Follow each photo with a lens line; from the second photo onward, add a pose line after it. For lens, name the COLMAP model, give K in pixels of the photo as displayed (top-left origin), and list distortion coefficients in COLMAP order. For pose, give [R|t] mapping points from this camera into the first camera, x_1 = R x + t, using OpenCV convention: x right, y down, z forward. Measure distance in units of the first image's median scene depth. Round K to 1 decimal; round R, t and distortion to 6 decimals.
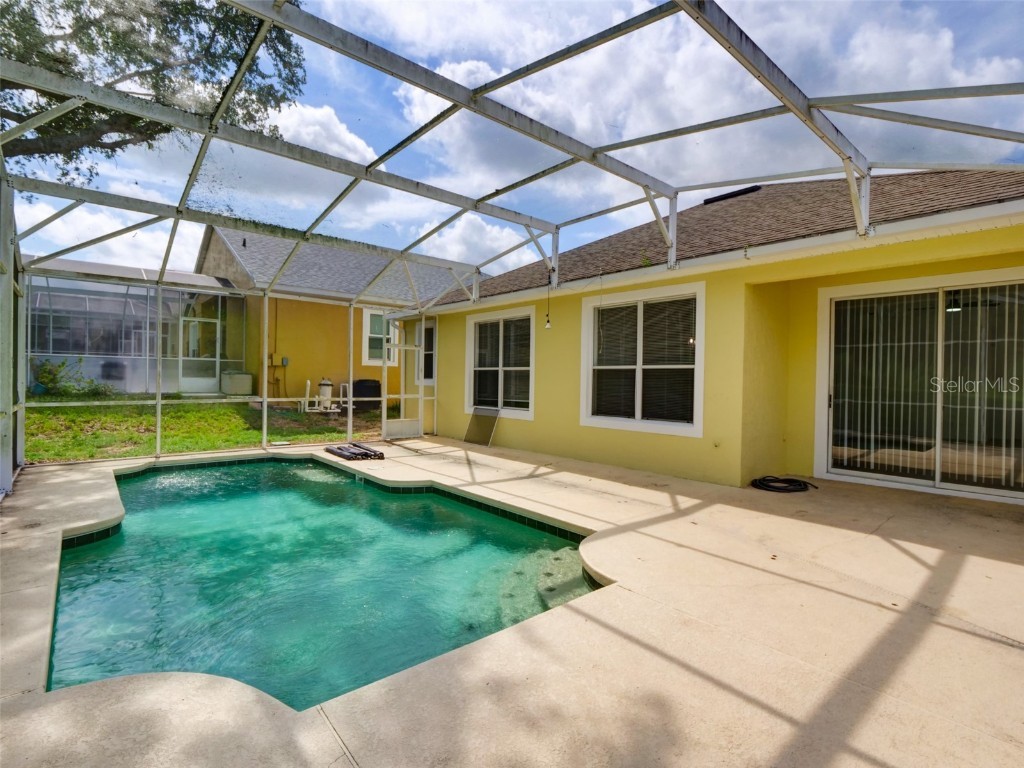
lens RADIAL K [[500.5, 0, 508.4], [0, 500.5, 385.7], [0, 0, 1]] dist [-0.014926, -0.000220]
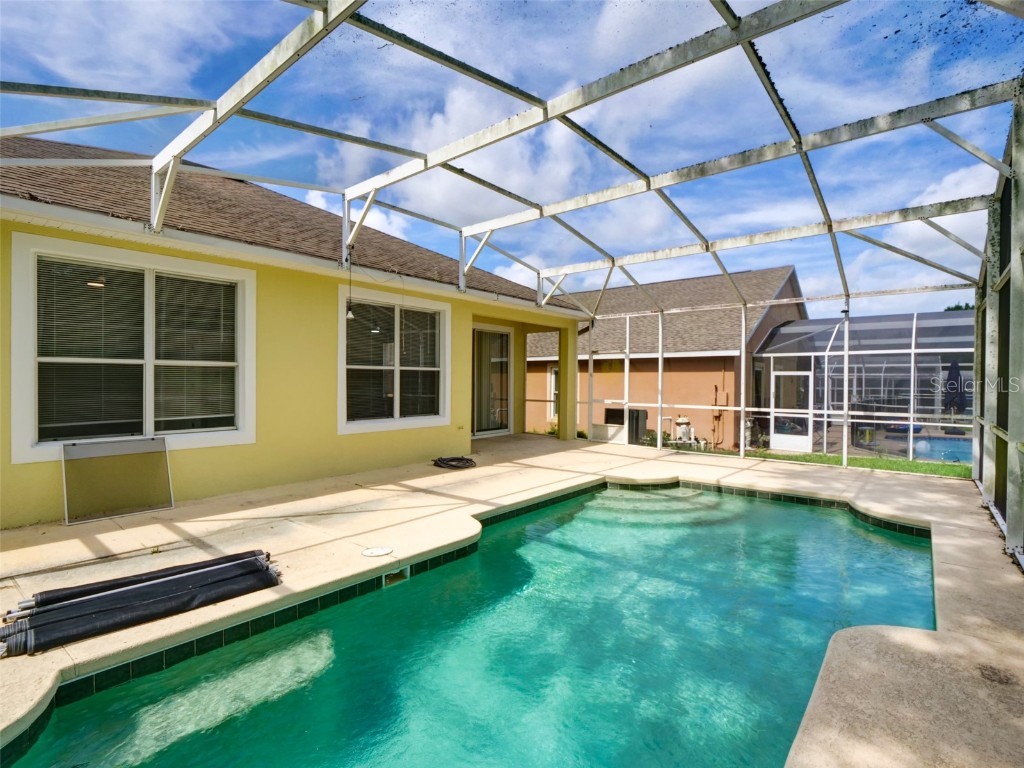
lens RADIAL K [[500.5, 0, 508.4], [0, 500.5, 383.2], [0, 0, 1]] dist [-0.014926, -0.000220]
pose [[-0.162113, -0.020751, 0.986554, -0.740776], [0.007881, 0.999720, 0.022323, -0.024600], [-0.986741, 0.011394, -0.161905, 0.861283]]
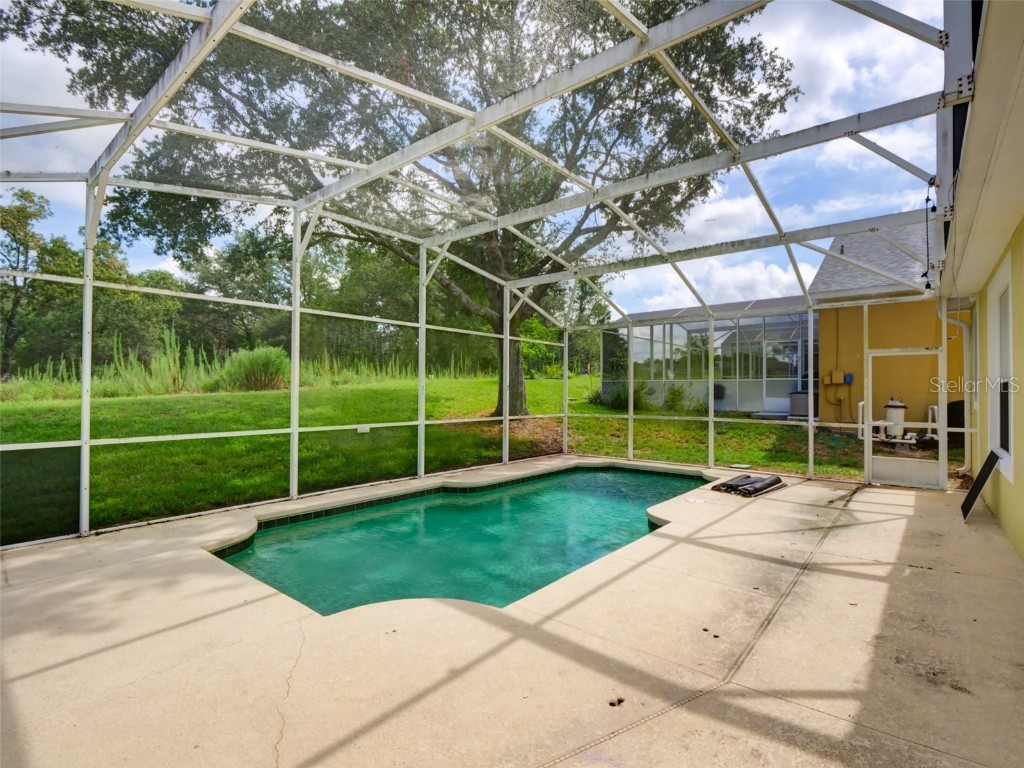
lens RADIAL K [[500.5, 0, 510.5], [0, 500.5, 387.6], [0, 0, 1]] dist [-0.014926, -0.000220]
pose [[0.201321, -0.015309, -0.979406, 0.458452], [-0.016459, 0.999684, -0.019009, -0.011167], [0.979387, 0.019946, 0.201005, 0.435923]]
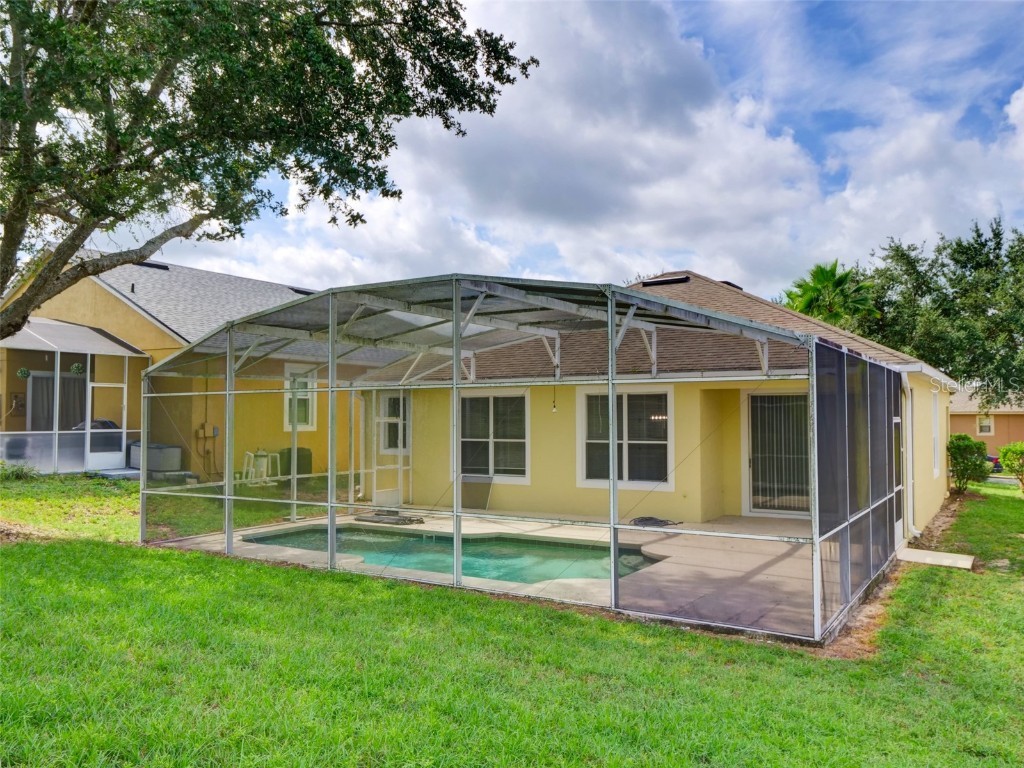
lens RADIAL K [[792.9, 0, 520.2], [0, 792.9, 382.0], [0, 0, 1]] dist [0.013500, 0.006374]
pose [[0.949927, -0.002672, 0.312461, -0.624048], [0.020638, 0.998316, -0.054206, -0.080878], [-0.311790, 0.057940, 0.948383, -0.879661]]
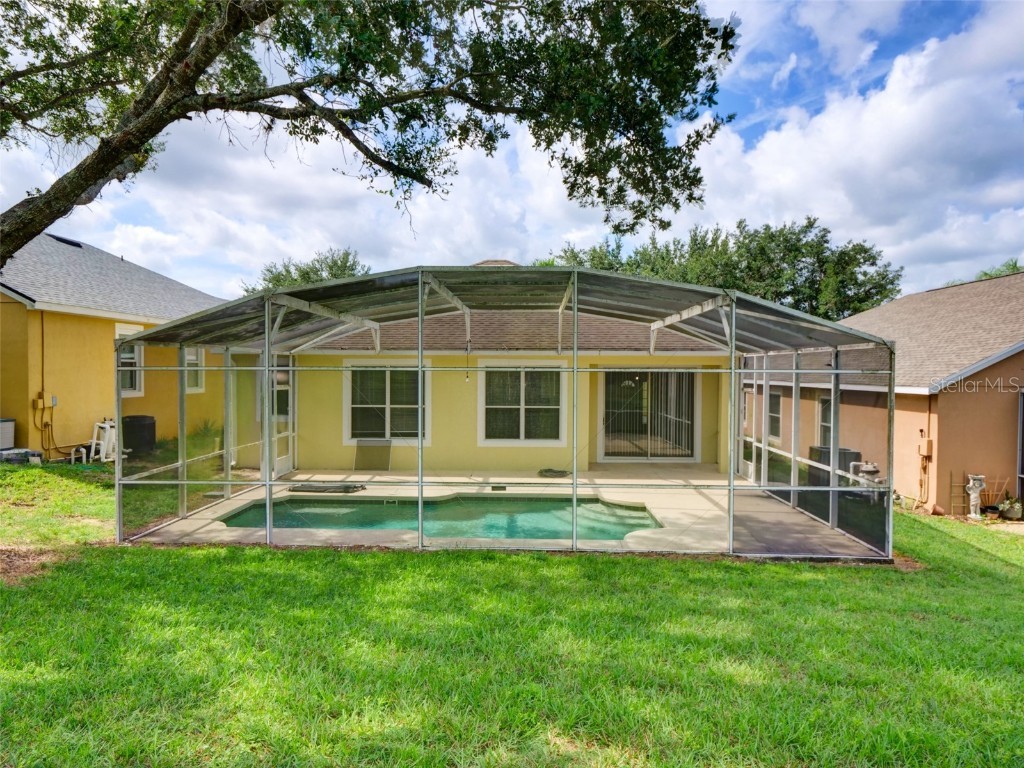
lens RADIAL K [[646.0, 0, 509.5], [0, 646.0, 382.4], [0, 0, 1]] dist [-0.001311, 0.005504]
pose [[0.670028, -0.021554, 0.742023, -1.198564], [0.015568, 0.999767, 0.014983, -0.135486], [-0.742173, 0.001513, 0.670207, -0.332573]]
